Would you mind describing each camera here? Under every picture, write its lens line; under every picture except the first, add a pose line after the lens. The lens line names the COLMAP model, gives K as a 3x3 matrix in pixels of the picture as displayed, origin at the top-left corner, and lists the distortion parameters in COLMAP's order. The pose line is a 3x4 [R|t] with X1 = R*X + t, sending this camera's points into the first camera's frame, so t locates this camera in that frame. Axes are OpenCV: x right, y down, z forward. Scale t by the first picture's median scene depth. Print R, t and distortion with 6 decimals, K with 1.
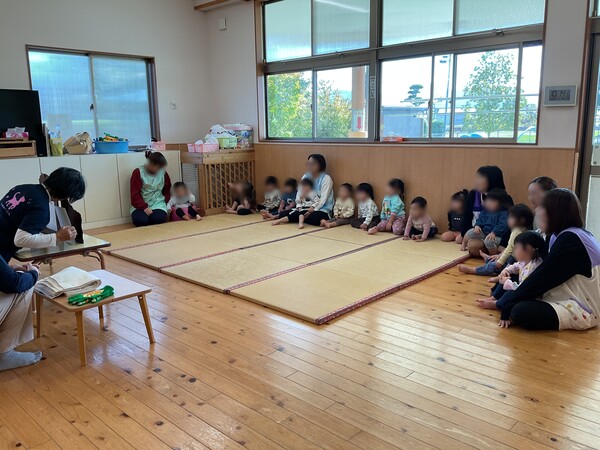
lens RADIAL K [[500.7, 0, 301.5], [0, 500.7, 226.8], [0, 0, 1]] dist [0.009488, -0.035717]
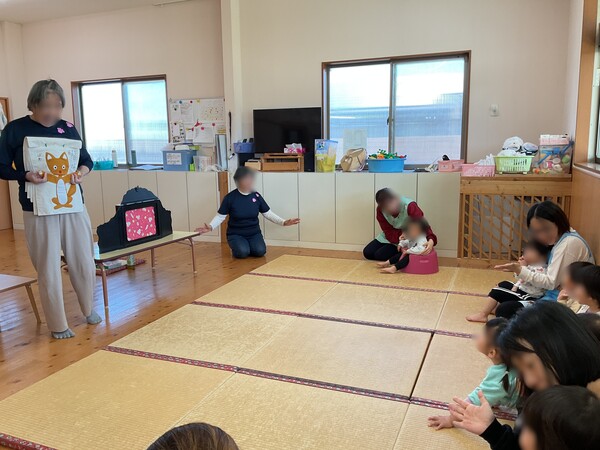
lens RADIAL K [[500.7, 0, 302.2], [0, 500.7, 223.2], [0, 0, 1]] dist [0.009488, -0.035717]
pose [[0.363115, 0.137345, -0.921566, 0.437870], [-0.172656, 0.981865, 0.078301, -0.118528], [0.915608, 0.130681, 0.380243, 0.632826]]
